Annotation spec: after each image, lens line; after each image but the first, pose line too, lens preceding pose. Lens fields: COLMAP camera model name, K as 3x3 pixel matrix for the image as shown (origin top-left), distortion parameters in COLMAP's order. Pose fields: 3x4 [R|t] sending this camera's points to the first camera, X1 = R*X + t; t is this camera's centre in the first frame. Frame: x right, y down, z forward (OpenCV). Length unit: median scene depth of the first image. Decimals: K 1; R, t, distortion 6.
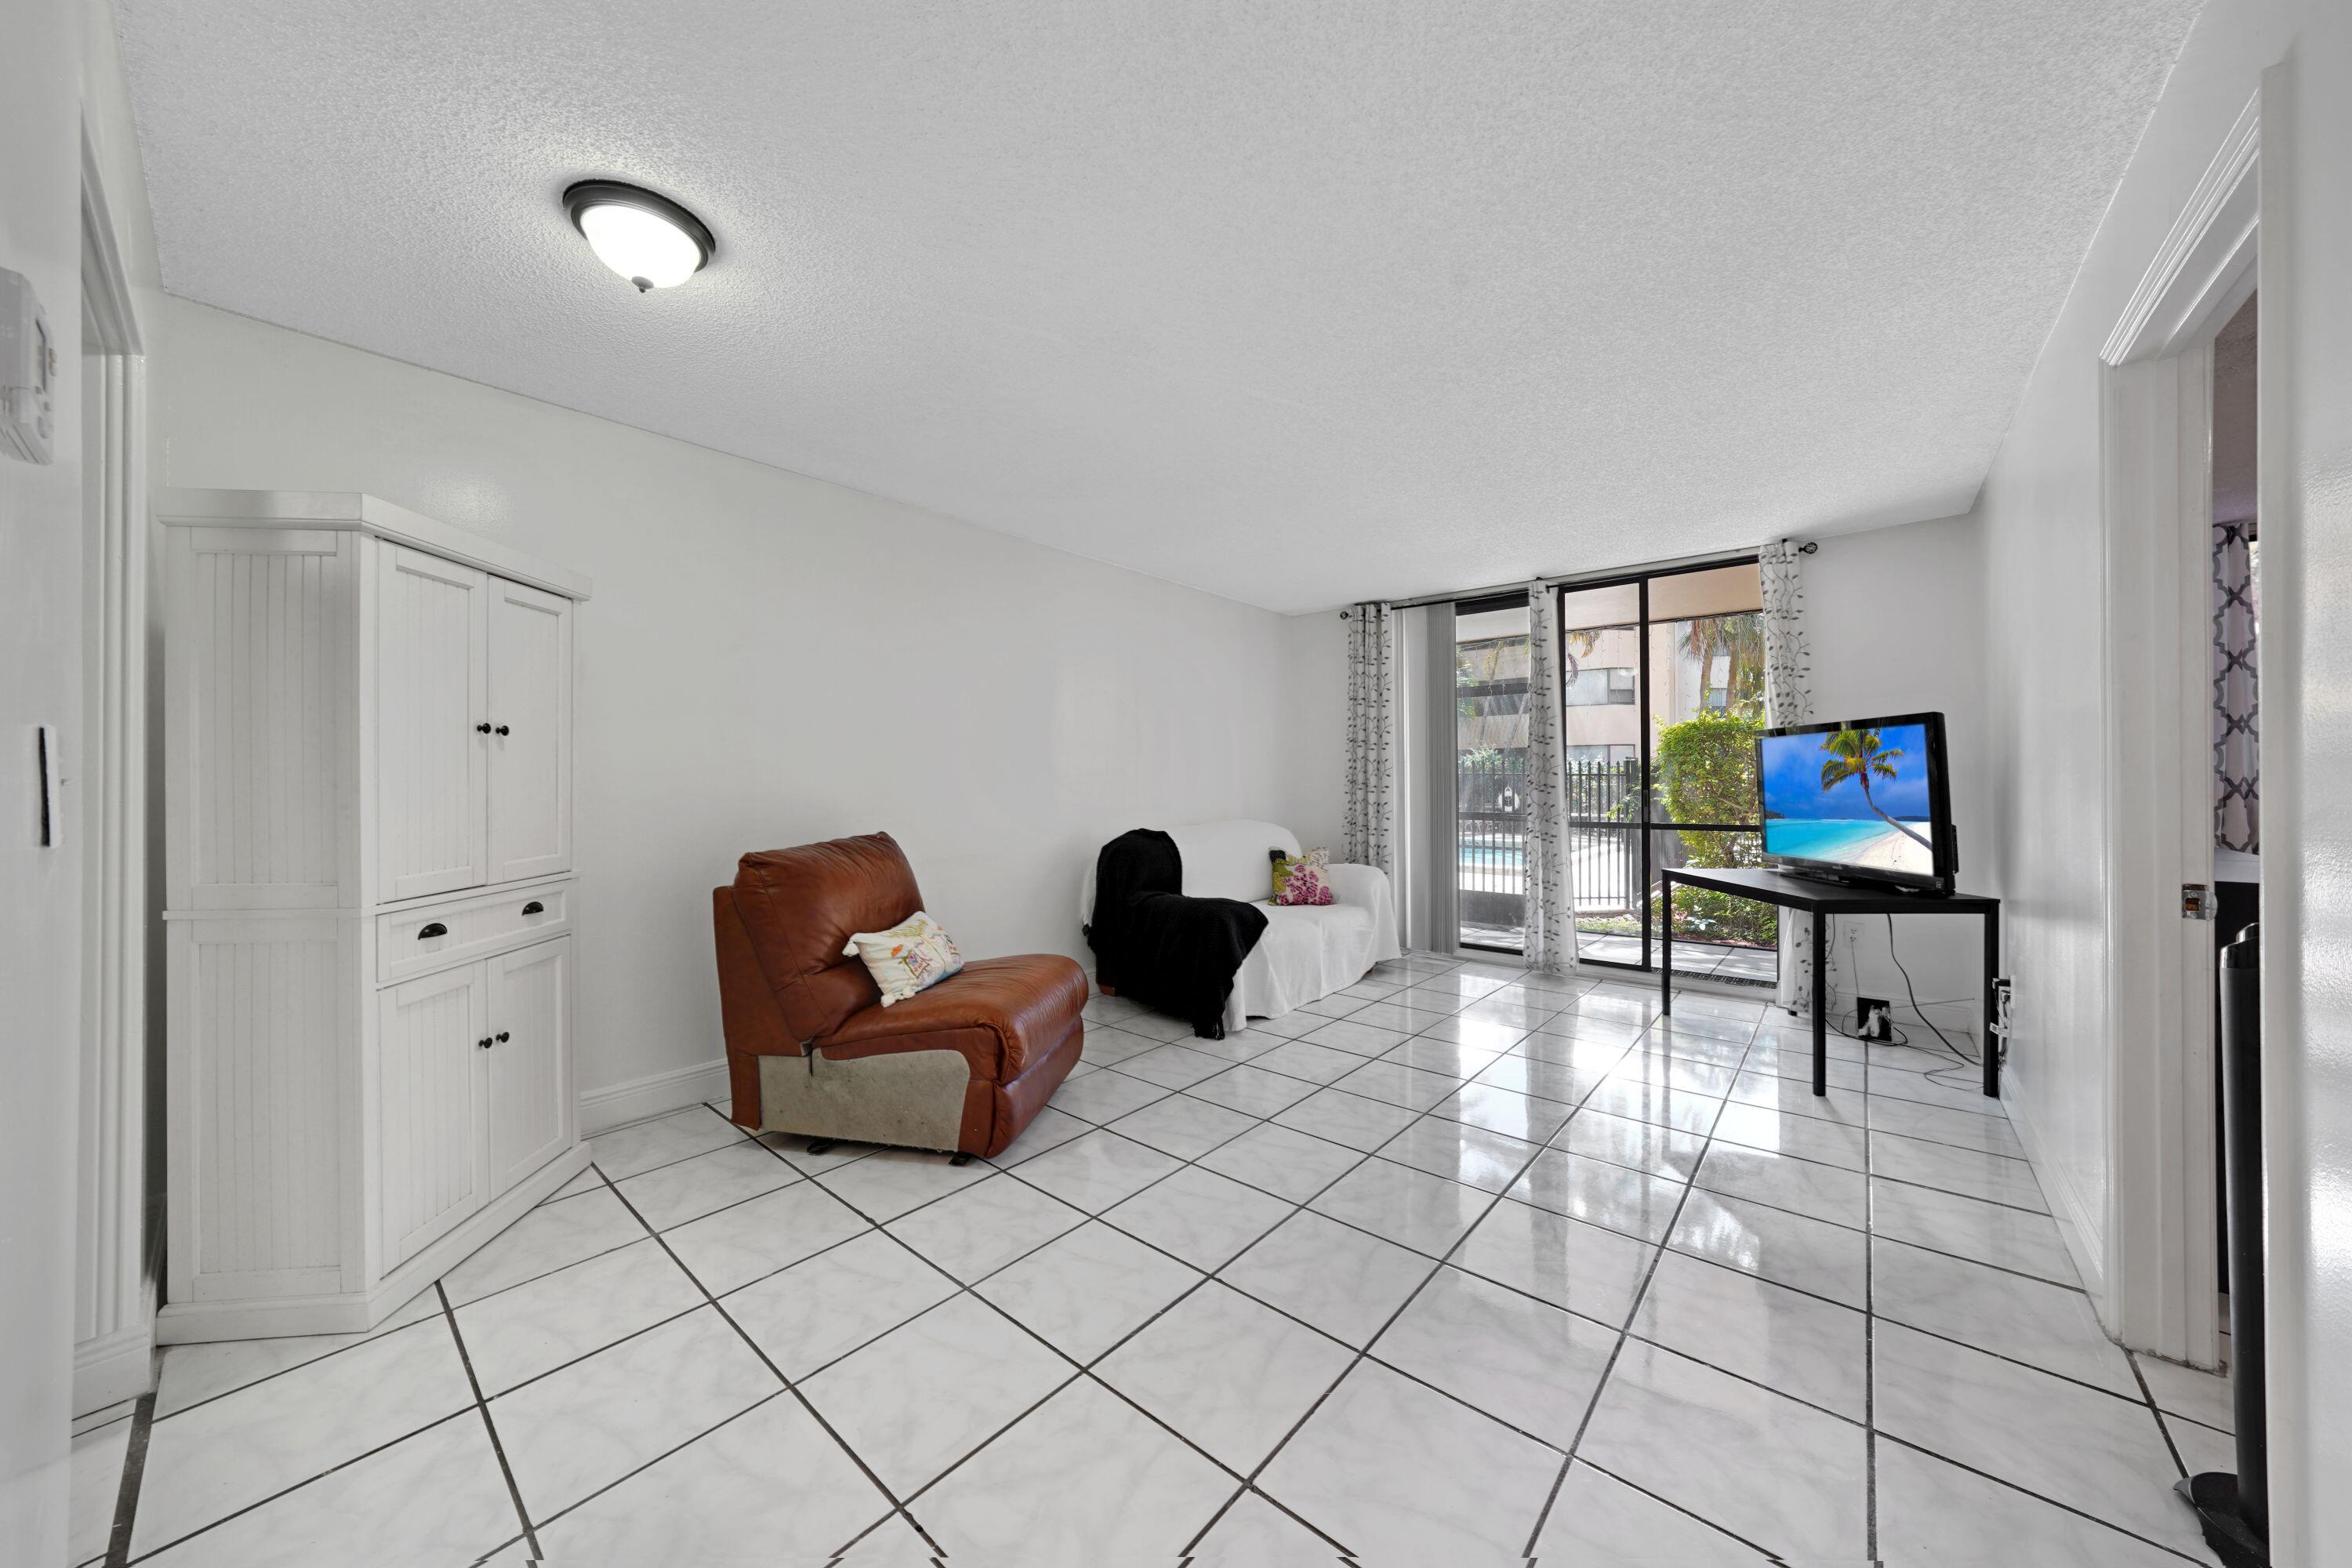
lens RADIAL K [[802.9, 0, 1186.7], [0, 802.9, 777.0], [0, 0, 1]] dist [-0.000691, 0.000000]
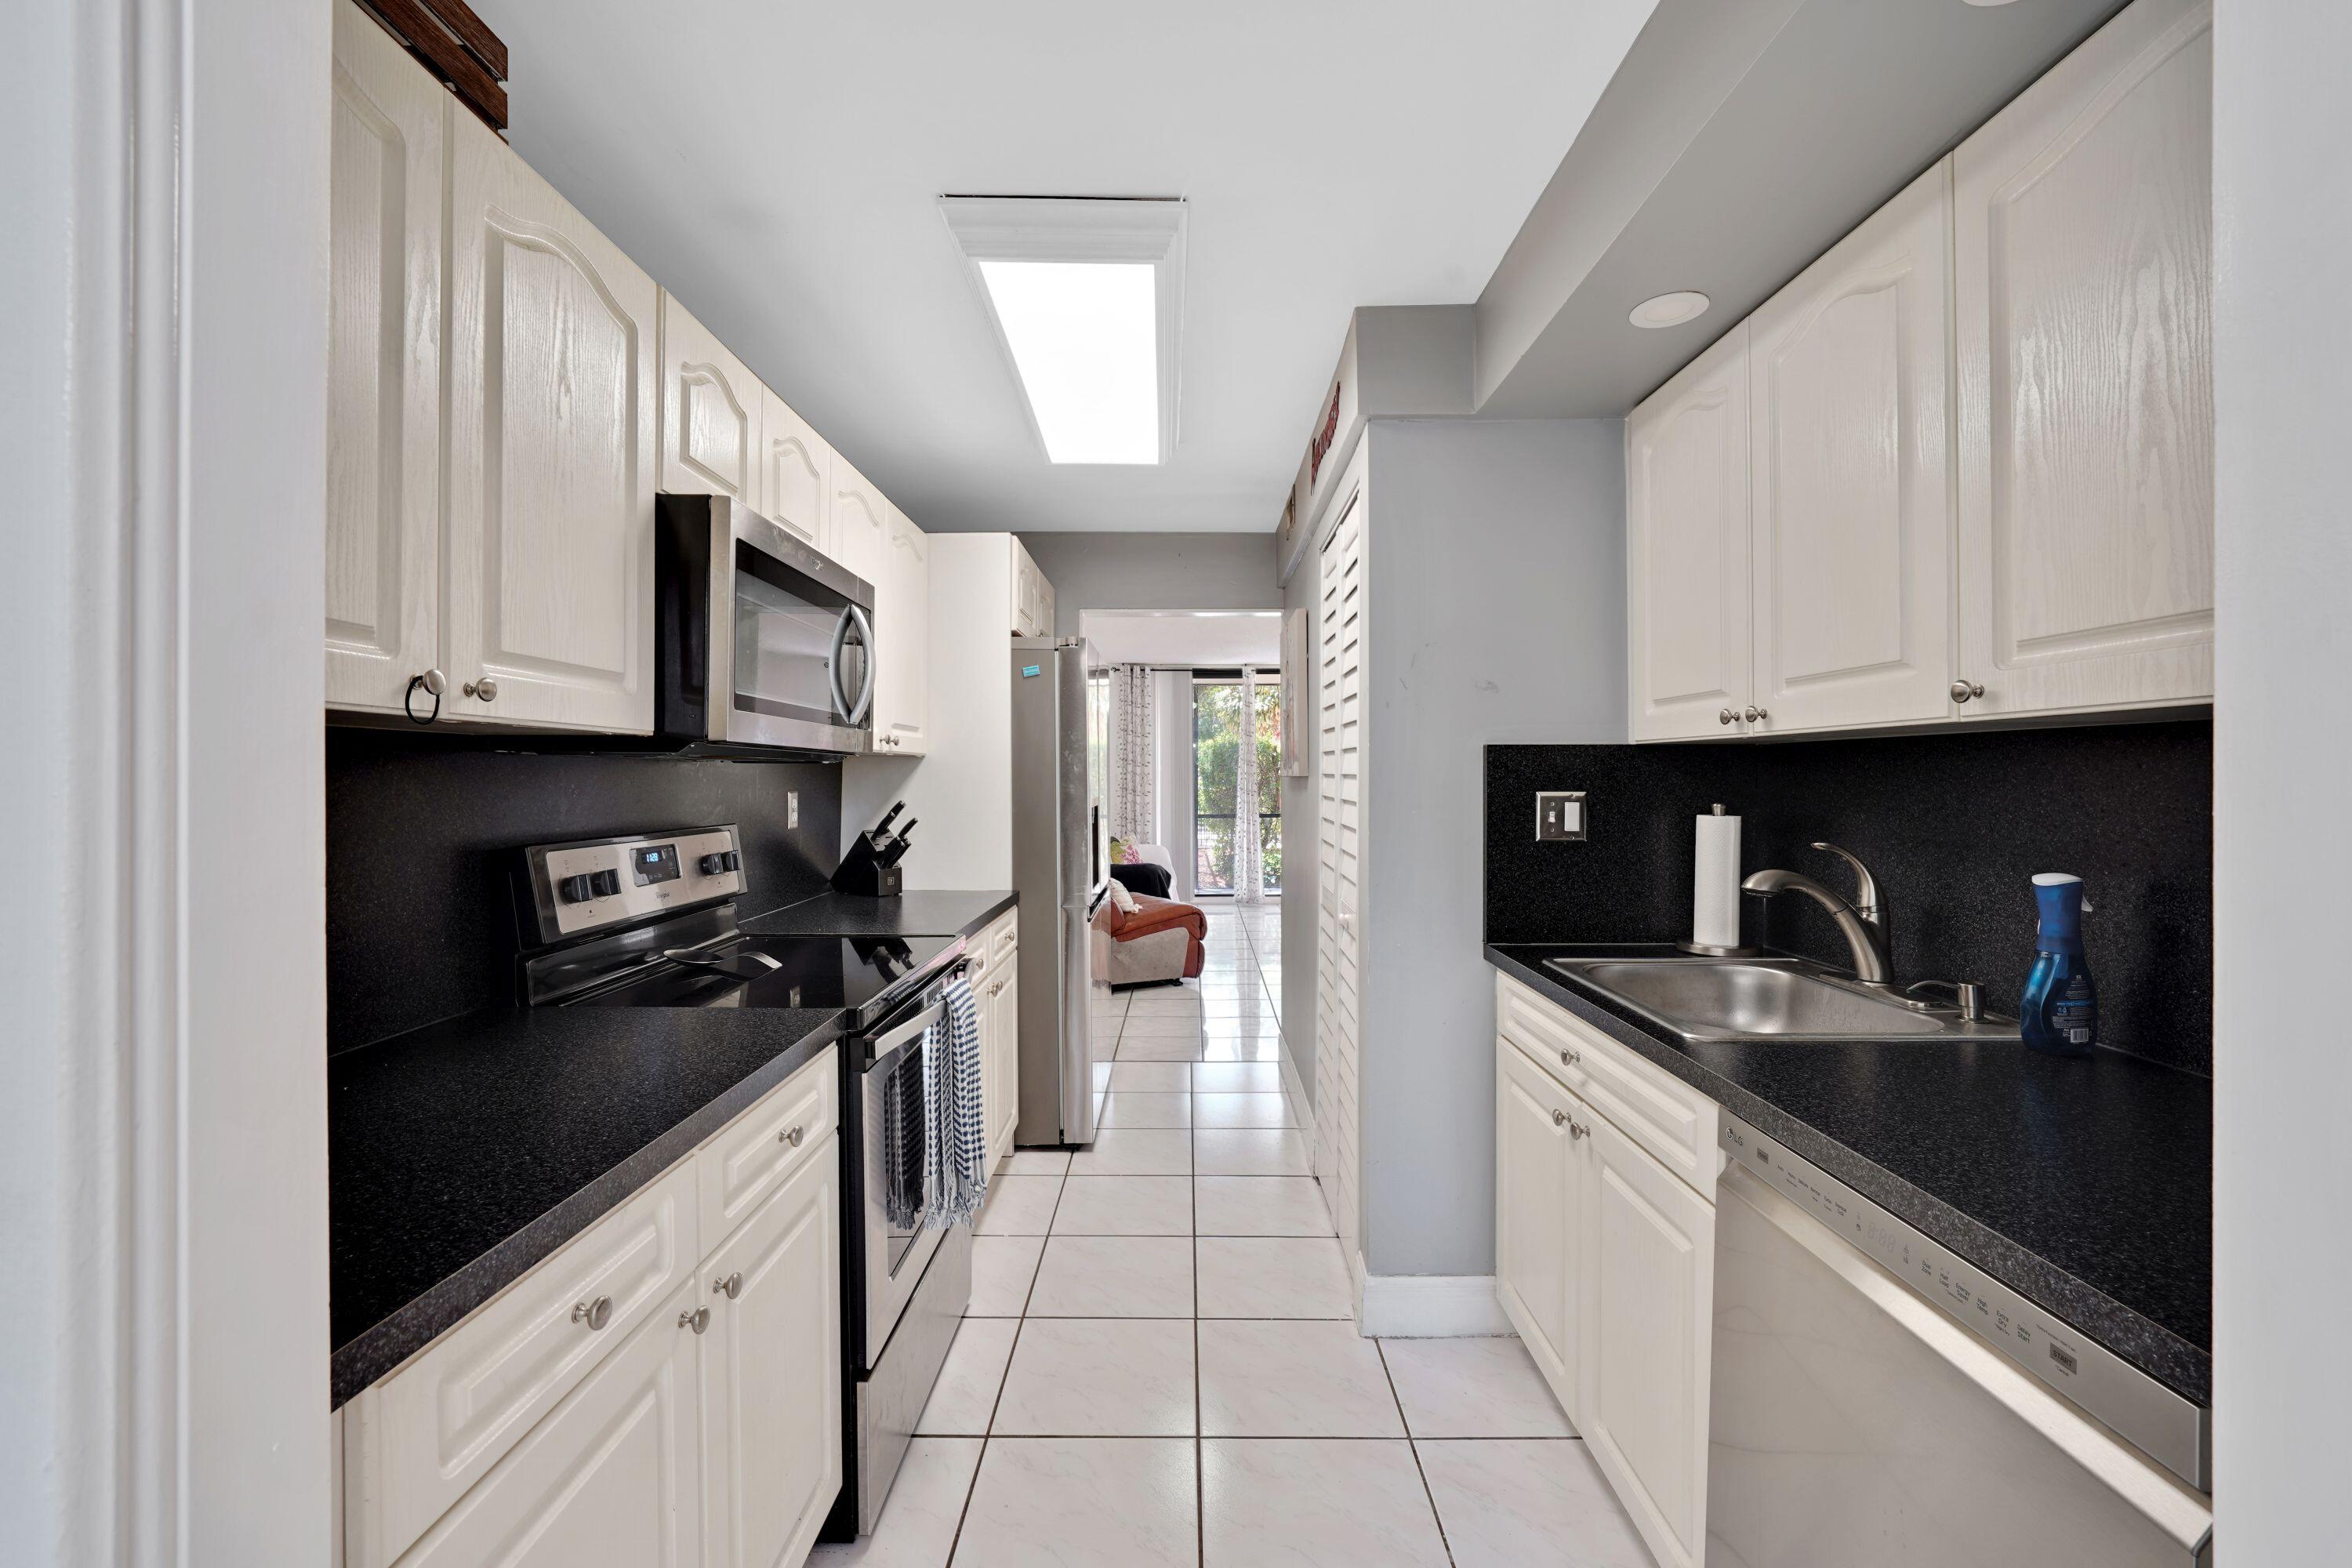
lens RADIAL K [[951.0, 0, 1179.1], [0, 951.0, 779.6], [0, 0, 1]] dist [-0.003304, 0.005135]
pose [[0.774278, -0.002257, 0.632842, -1.084844], [-0.000552, 0.999991, 0.004241, -0.024147], [-0.632846, -0.003633, 0.774269, -0.504674]]
